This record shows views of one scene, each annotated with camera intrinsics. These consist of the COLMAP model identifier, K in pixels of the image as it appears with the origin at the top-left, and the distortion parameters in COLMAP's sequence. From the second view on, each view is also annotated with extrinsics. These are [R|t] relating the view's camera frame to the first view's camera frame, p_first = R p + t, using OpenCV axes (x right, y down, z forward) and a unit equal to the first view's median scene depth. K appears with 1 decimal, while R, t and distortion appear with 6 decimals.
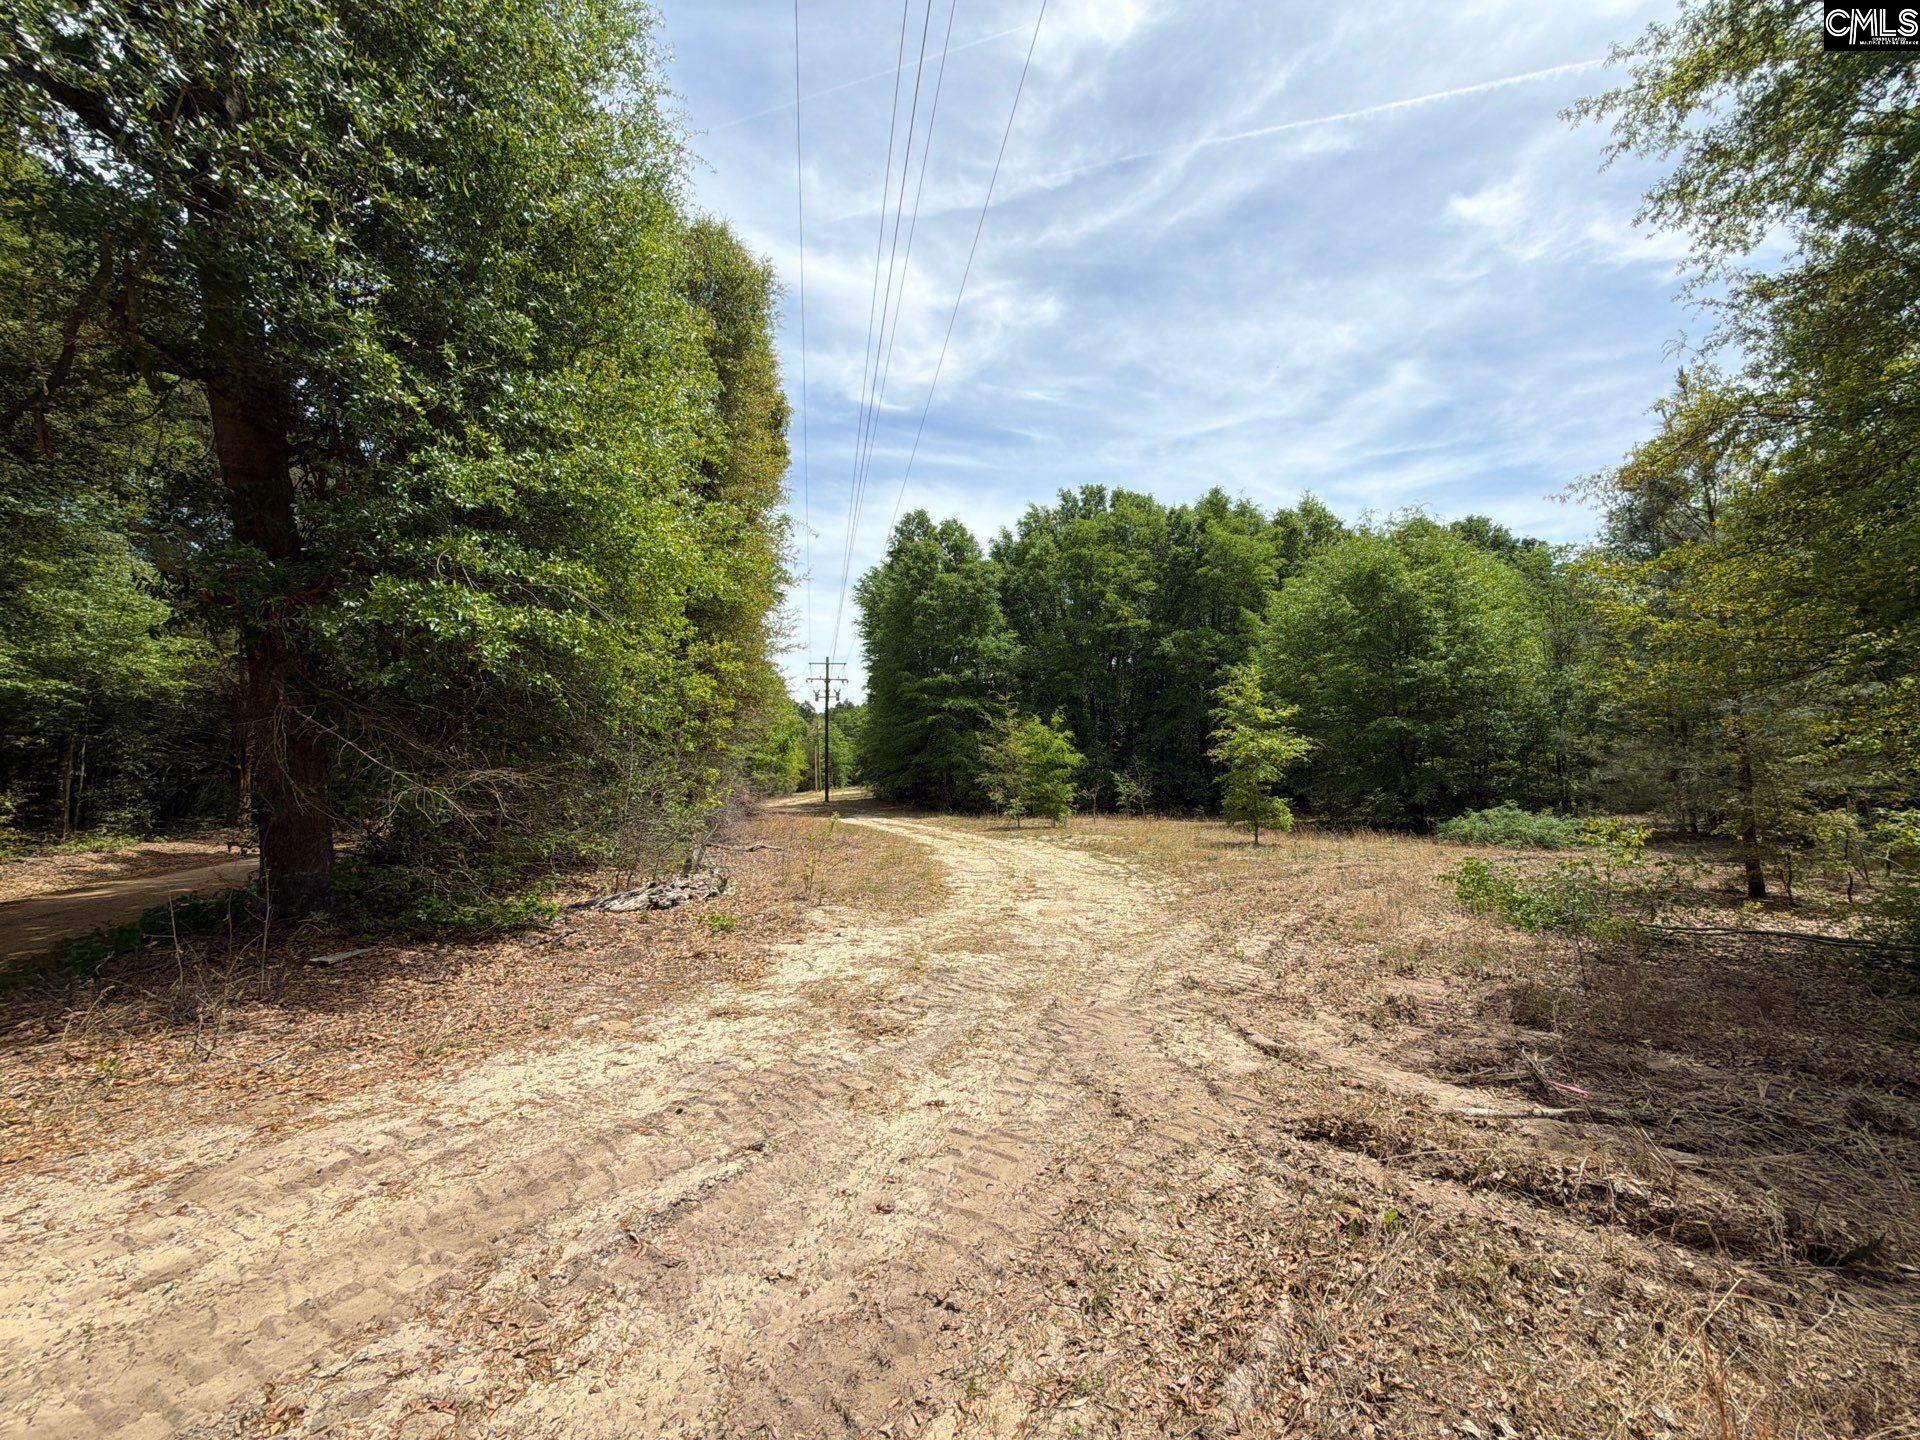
lens RADIAL K [[761.9, 0, 960.1], [0, 761.9, 717.5], [0, 0, 1]] dist [0.001511, 0.000035]
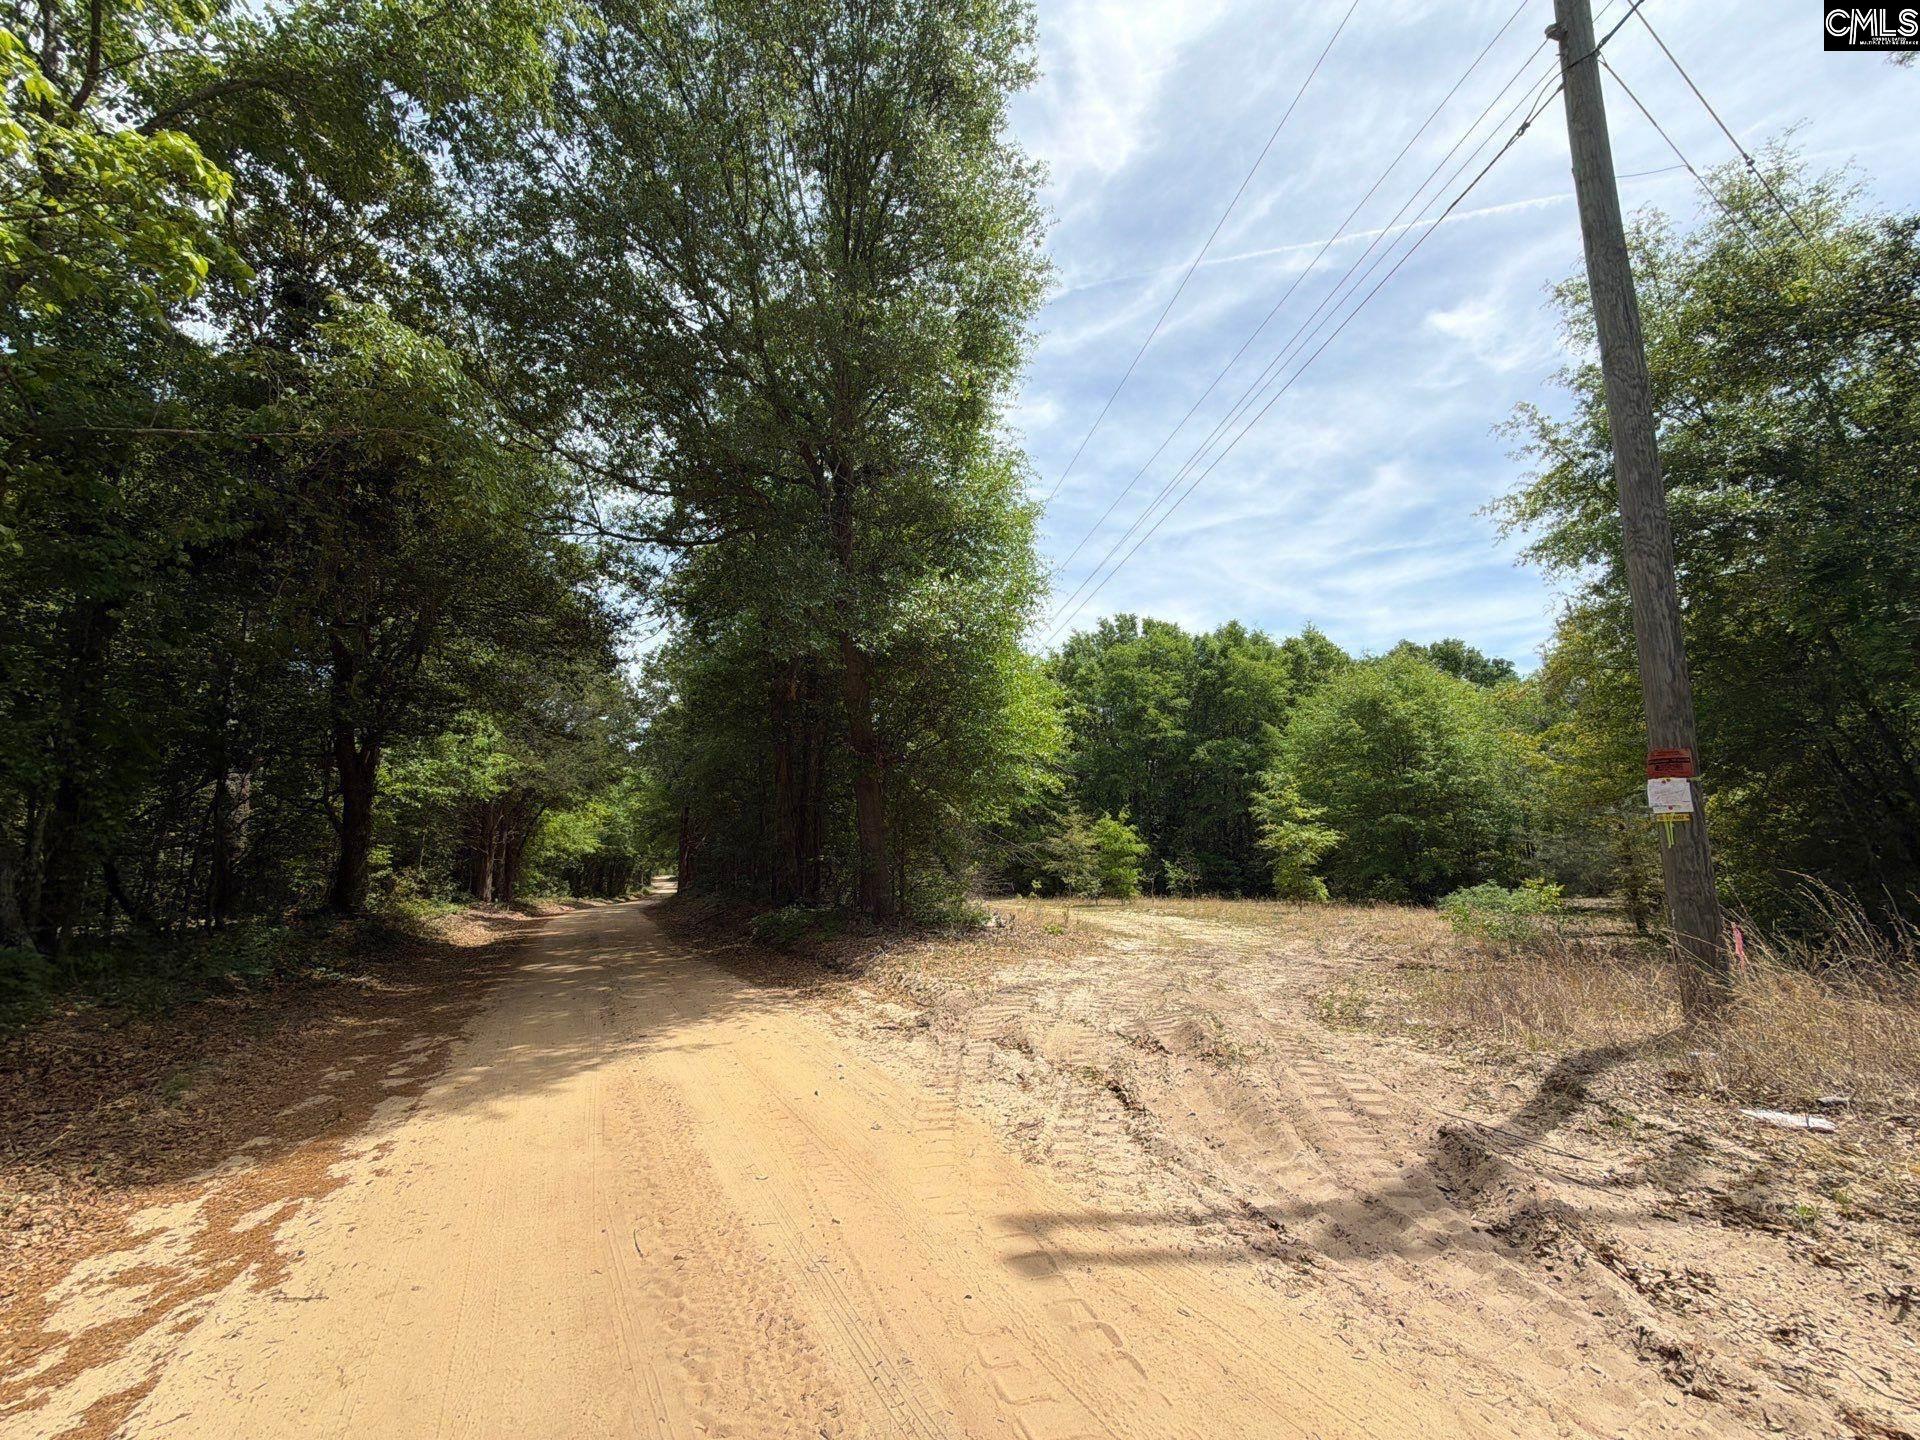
lens RADIAL K [[761.9, 0, 960.1], [0, 761.9, 717.5], [0, 0, 1]] dist [0.001511, 0.000035]
pose [[0.999952, 0.003243, 0.009267, -0.203896], [-0.002097, 0.992645, -0.121042, -0.007210], [-0.009592, 0.121016, 0.992604, -0.324216]]
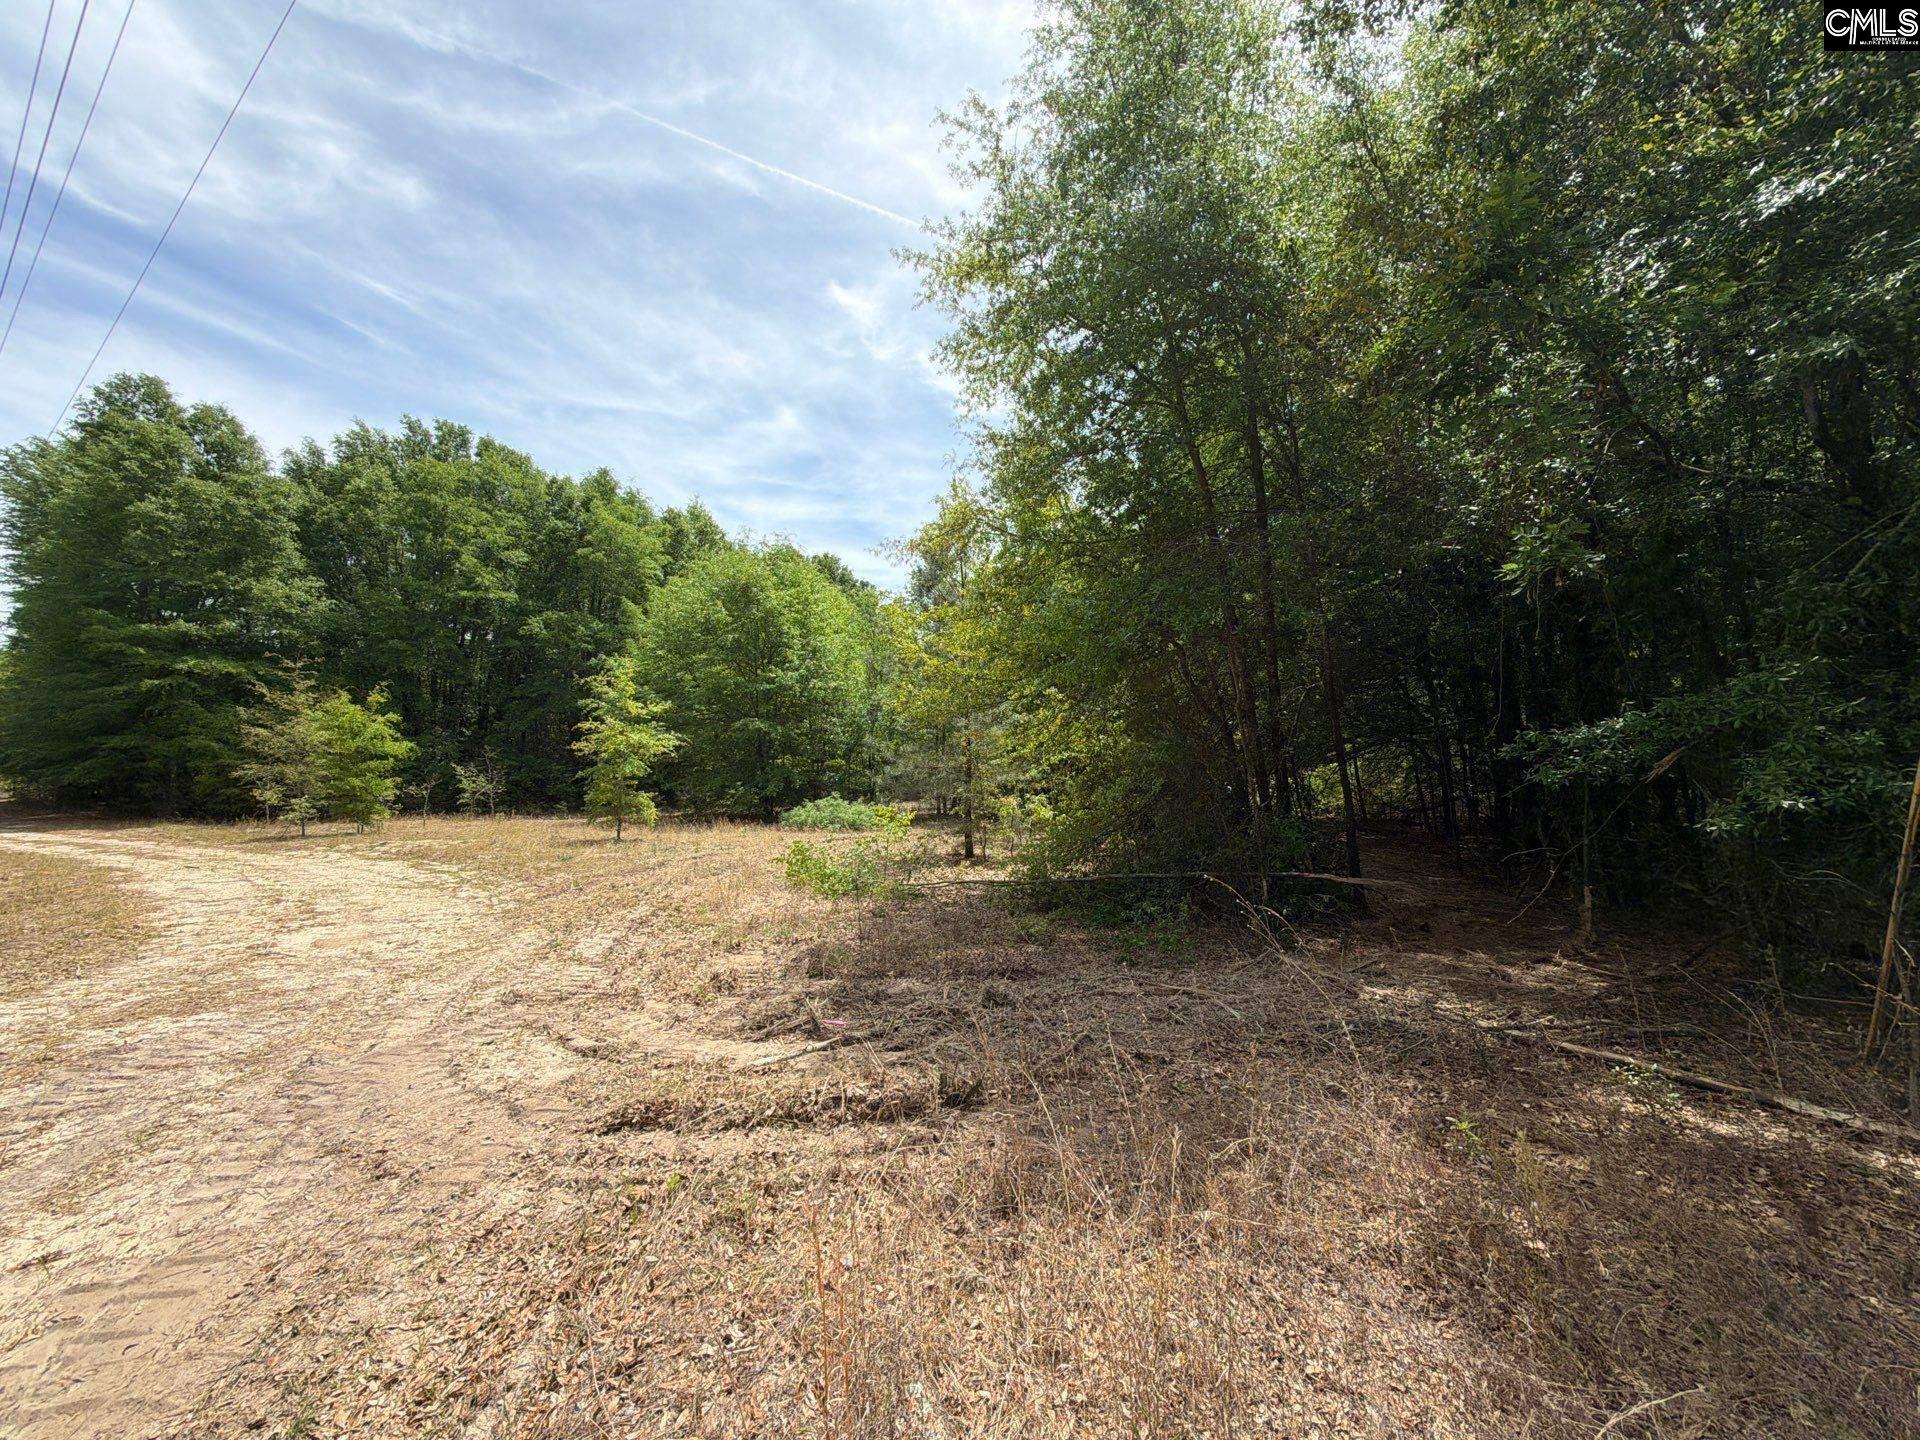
lens RADIAL K [[761.9, 0, 960.1], [0, 761.9, 717.5], [0, 0, 1]] dist [0.001511, 0.000035]
pose [[0.713887, 0.056108, 0.698009, 0.009186], [-0.060796, 0.997987, -0.018042, -0.000099], [-0.697616, -0.029556, 0.715862, -0.003436]]
